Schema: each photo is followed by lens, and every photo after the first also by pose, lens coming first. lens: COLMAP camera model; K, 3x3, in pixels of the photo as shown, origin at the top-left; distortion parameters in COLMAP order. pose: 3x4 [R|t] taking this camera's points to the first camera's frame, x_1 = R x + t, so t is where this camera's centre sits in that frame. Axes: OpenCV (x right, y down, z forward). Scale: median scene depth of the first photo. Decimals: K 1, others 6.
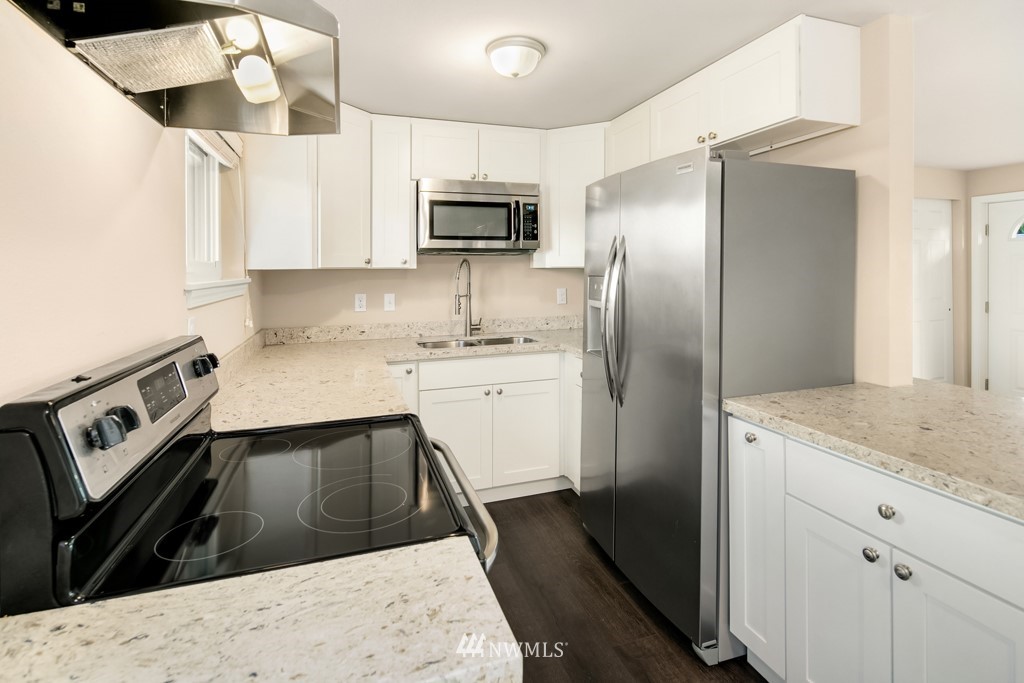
lens RADIAL K [[503.0, 0, 515.2], [0, 503.0, 272.7], [0, 0, 1]] dist [-0.000647, -0.000592]
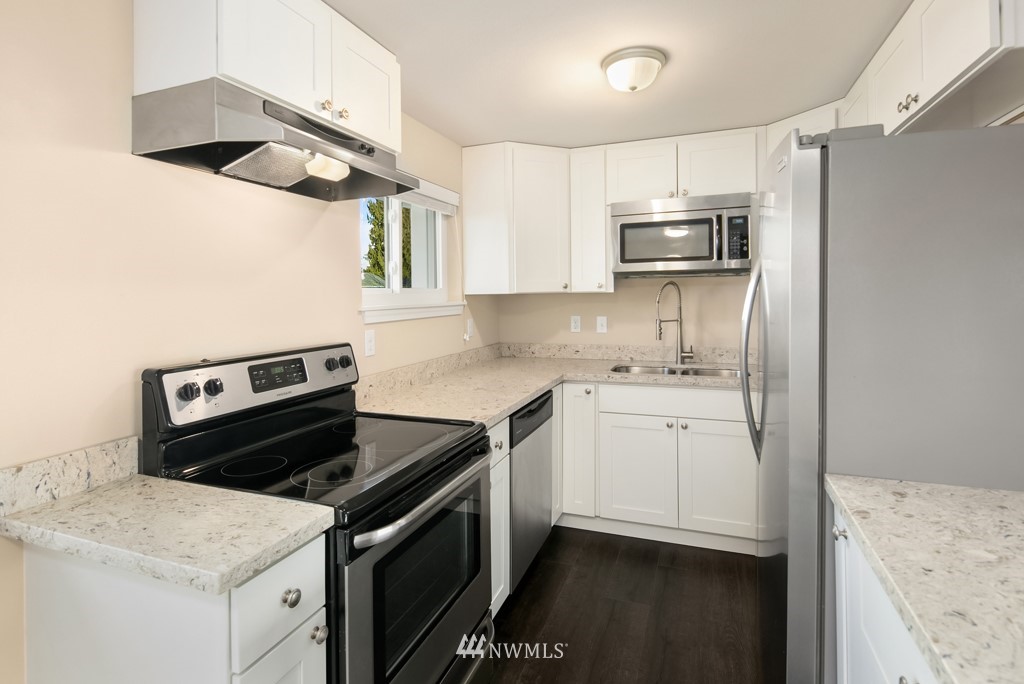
lens RADIAL K [[507.5, 0, 512.1], [0, 507.5, 296.2], [0, 0, 1]] dist [-0.000105, -0.001079]
pose [[0.767085, -0.000359, -0.641545, 0.308377], [0.004555, 0.999978, 0.004887, -0.006481], [0.641529, -0.006671, 0.767070, 0.084993]]
